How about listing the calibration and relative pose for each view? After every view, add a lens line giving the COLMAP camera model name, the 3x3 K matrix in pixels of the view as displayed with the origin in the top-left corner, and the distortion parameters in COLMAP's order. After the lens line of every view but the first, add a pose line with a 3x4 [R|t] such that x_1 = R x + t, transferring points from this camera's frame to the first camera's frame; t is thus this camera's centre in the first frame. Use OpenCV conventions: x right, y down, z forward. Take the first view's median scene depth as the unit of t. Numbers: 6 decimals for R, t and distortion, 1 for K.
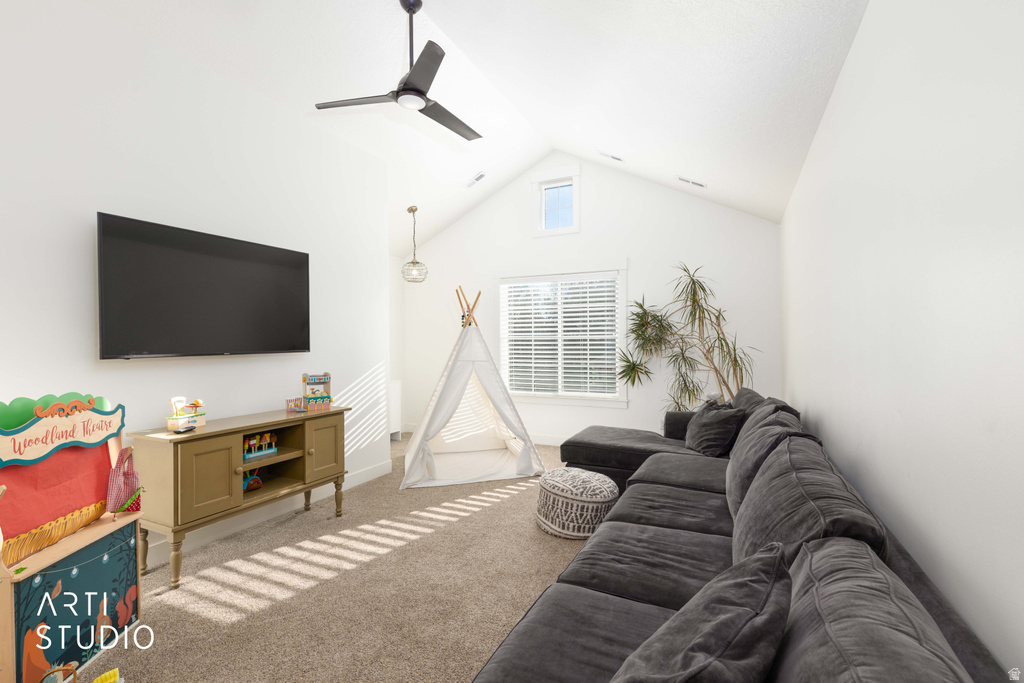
lens RADIAL K [[458.4, 0, 508.7], [0, 458.4, 342.2], [0, 0, 1]] dist [0.007352, -0.001512]
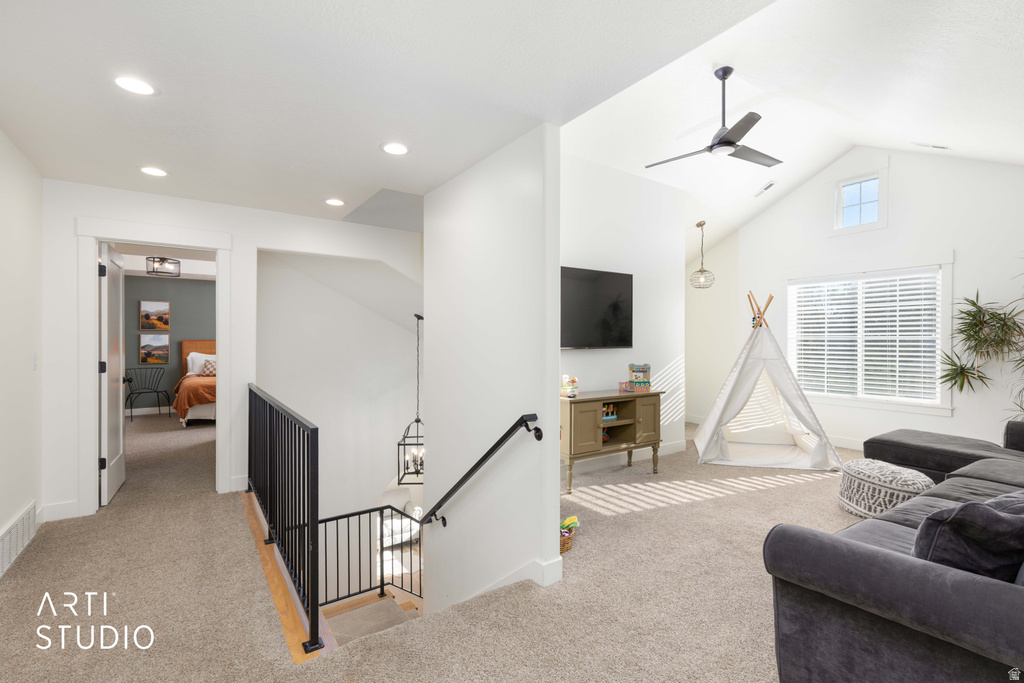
lens RADIAL K [[458.4, 0, 521.5], [0, 458.4, 342.2], [0, 0, 1]] dist [0.007352, -0.001512]
pose [[0.873861, 0.010326, -0.486067, -0.068206], [-0.008835, 0.999947, 0.005360, 0.000142], [0.486096, -0.000390, 0.873905, -0.328834]]
